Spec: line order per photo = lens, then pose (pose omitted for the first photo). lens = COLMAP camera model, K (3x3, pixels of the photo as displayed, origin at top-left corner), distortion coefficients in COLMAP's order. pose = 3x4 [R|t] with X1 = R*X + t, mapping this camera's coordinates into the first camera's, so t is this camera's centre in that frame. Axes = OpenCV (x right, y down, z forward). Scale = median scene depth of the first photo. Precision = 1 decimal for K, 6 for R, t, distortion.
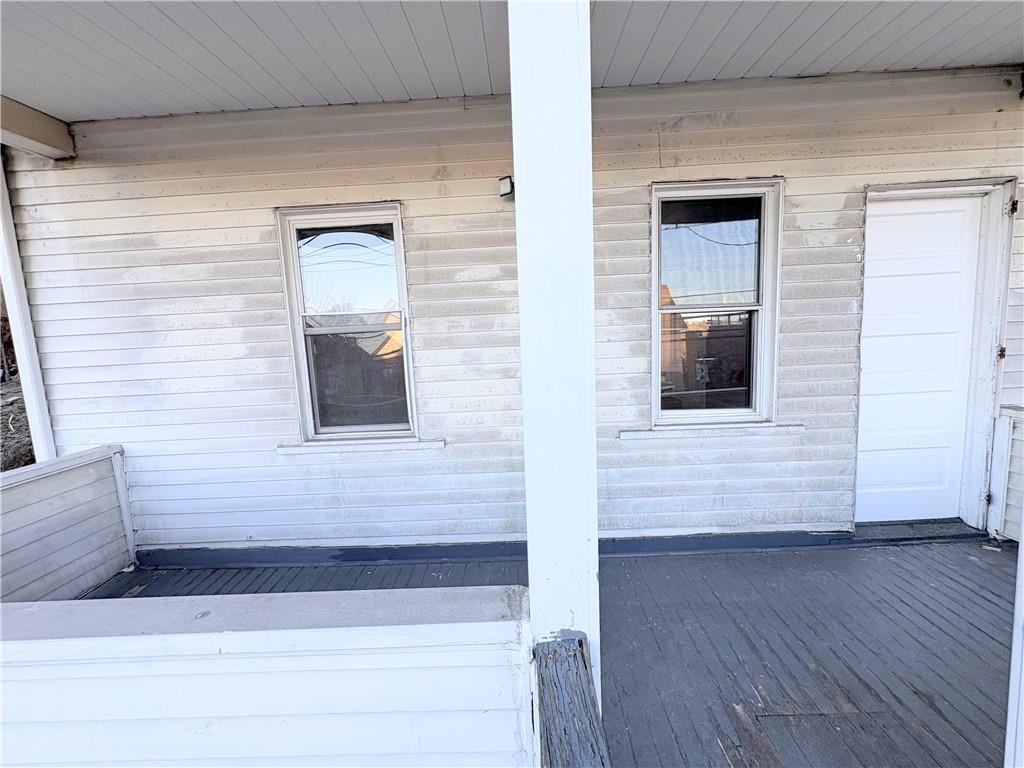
lens RADIAL K [[405.6, 0, 513.6], [0, 405.6, 379.7], [0, 0, 1]] dist [-0.004193, -0.000189]
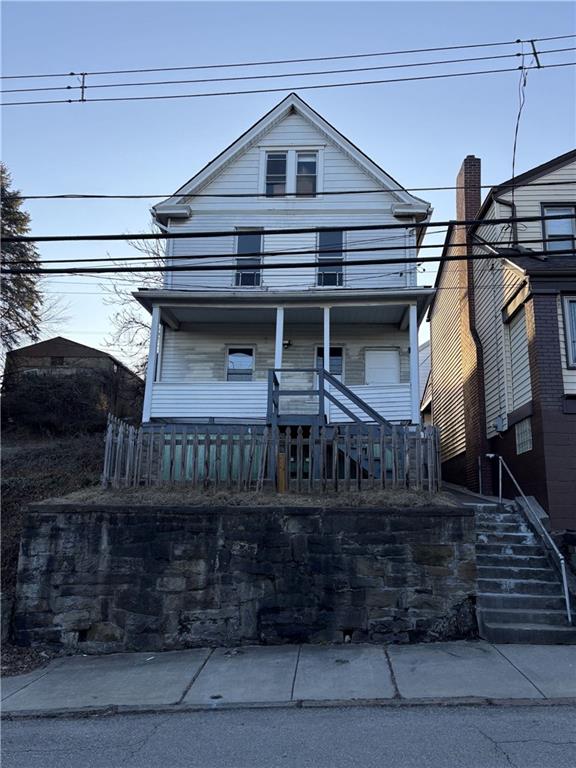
lens RADIAL K [[584.5, 0, 287.9], [0, 584.5, 384.8], [0, 0, 1]] dist [0.002322, 0.000048]
pose [[0.996480, 0.062942, -0.055374, 0.408841], [-0.078289, 0.934906, -0.346152, 1.984968], [0.029982, 0.349268, 0.936543, -4.423704]]
